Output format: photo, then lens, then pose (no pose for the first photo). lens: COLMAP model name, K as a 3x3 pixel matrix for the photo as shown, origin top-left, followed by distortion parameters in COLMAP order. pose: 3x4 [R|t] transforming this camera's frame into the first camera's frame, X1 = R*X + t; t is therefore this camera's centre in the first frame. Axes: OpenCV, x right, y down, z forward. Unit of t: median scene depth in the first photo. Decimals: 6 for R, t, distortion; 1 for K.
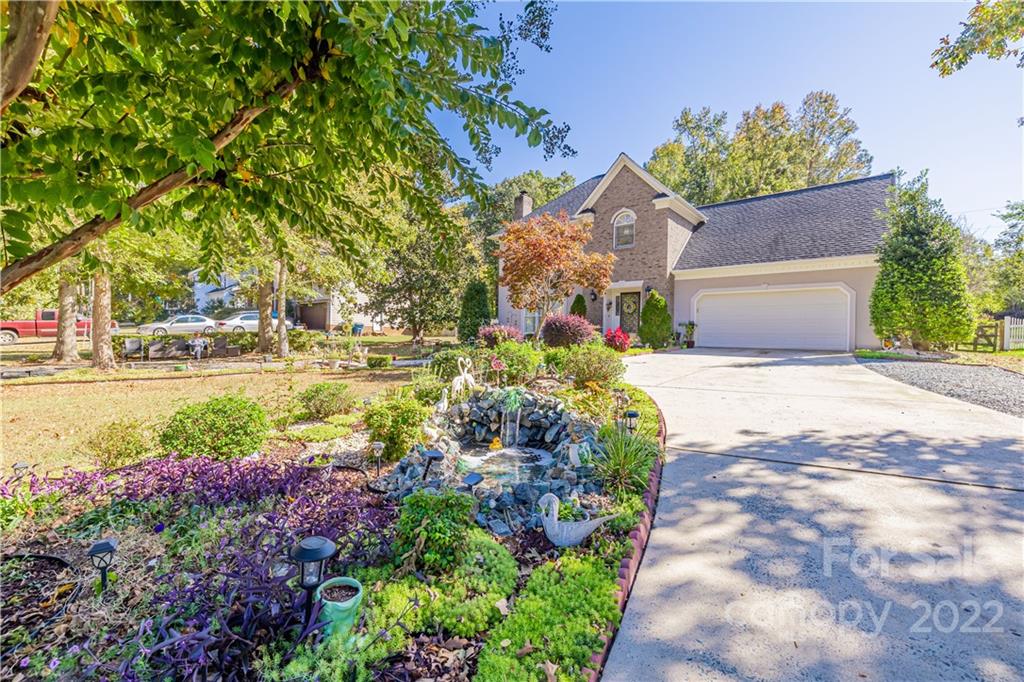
lens RADIAL K [[437.7, 0, 508.1], [0, 437.7, 337.4], [0, 0, 1]] dist [0.008641, -0.000609]
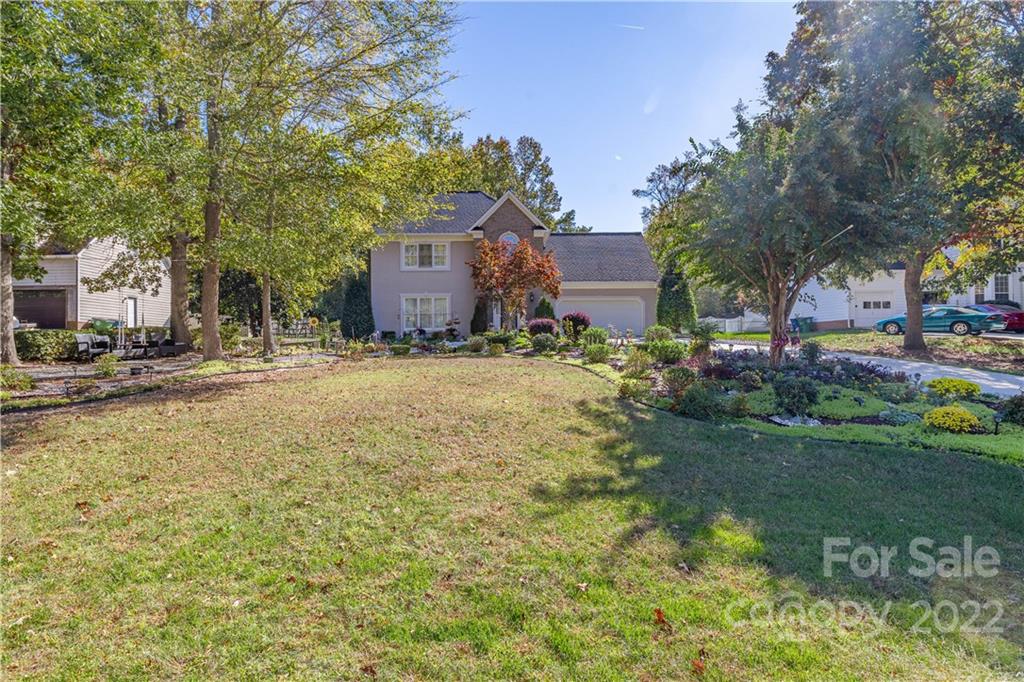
lens RADIAL K [[511.1, 0, 512.0], [0, 511.1, 341.0], [0, 0, 1]] dist [-0.002140, -0.000116]
pose [[0.754327, -0.021782, 0.656137, -0.697834], [0.021406, 0.999734, 0.008579, 0.017589], [-0.656150, 0.007574, 0.754593, -0.144640]]
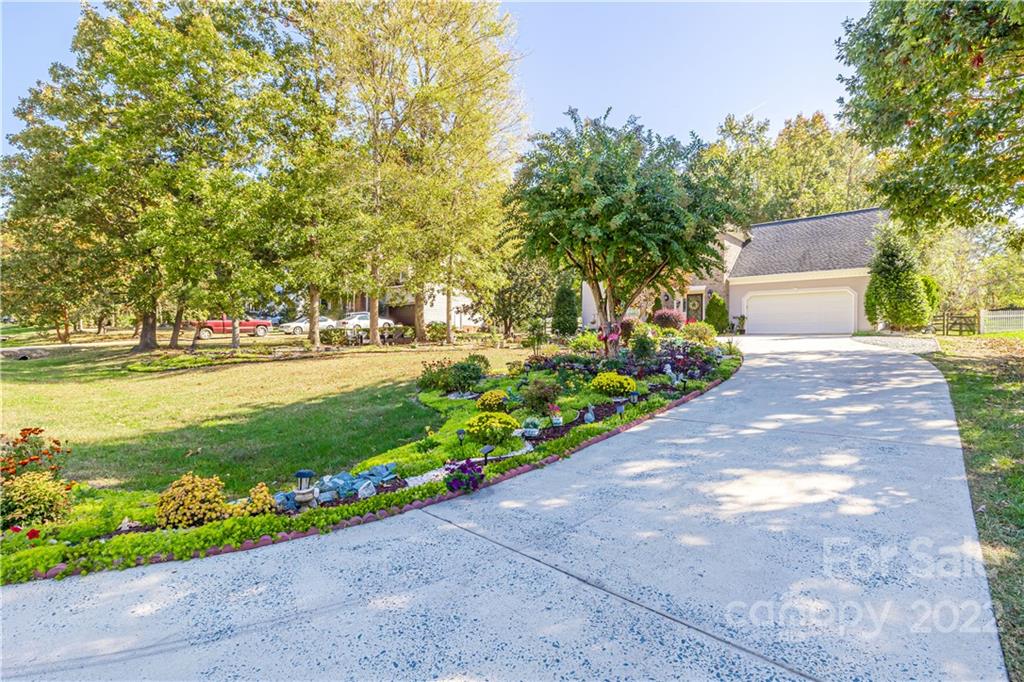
lens RADIAL K [[487.1, 0, 512.0], [0, 487.1, 341.0], [0, 0, 1]] dist [0.005097, 0.000687]
pose [[0.999530, -0.007677, -0.029691, -0.225601], [0.007643, 0.999970, -0.001262, 0.035725], [0.029700, 0.001035, 0.999558, -0.477669]]
